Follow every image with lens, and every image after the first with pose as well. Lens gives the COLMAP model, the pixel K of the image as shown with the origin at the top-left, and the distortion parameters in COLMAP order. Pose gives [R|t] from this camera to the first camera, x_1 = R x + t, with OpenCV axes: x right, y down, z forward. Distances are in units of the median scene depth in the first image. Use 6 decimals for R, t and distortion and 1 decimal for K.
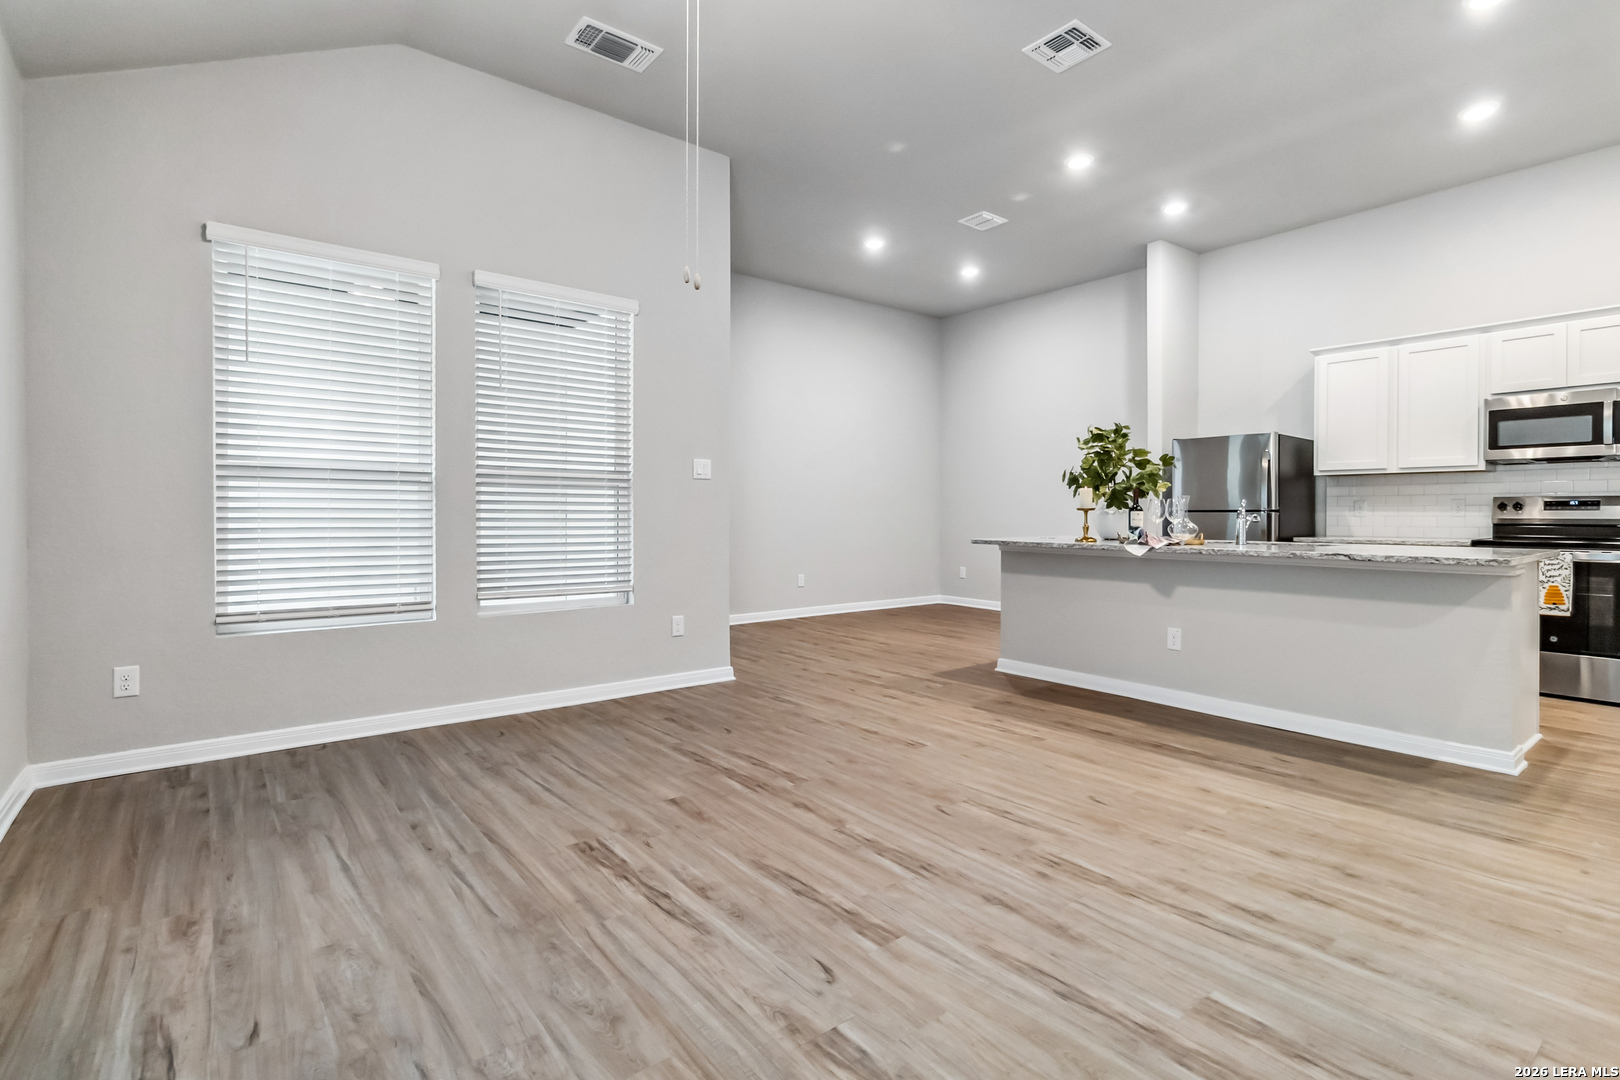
lens RADIAL K [[775.1, 0, 819.9], [0, 775.1, 520.6], [0, 0, 1]] dist [0.004540, 0.000127]
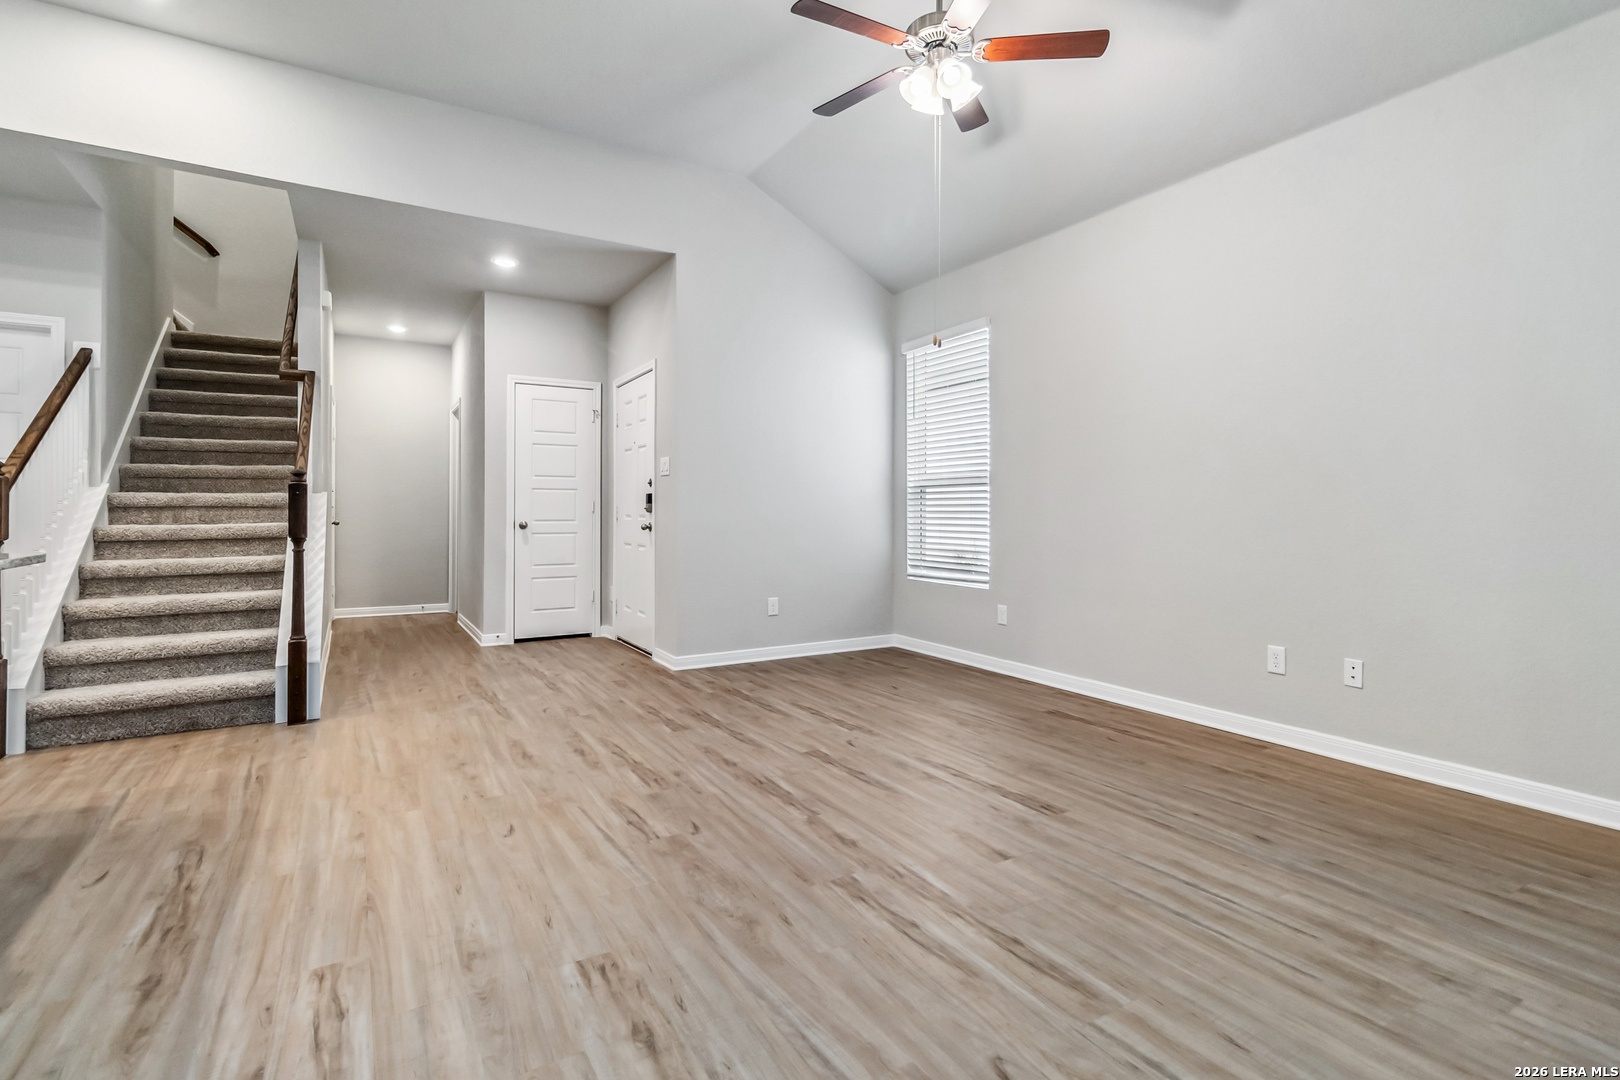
lens RADIAL K [[775.1, 0, 817.5], [0, 775.1, 506.7], [0, 0, 1]] dist [0.004540, 0.000127]
pose [[-0.991263, -0.002973, 0.131868, -0.088643], [-0.002243, 0.999981, 0.005688, -0.009478], [-0.131882, 0.005343, -0.991251, 1.593898]]
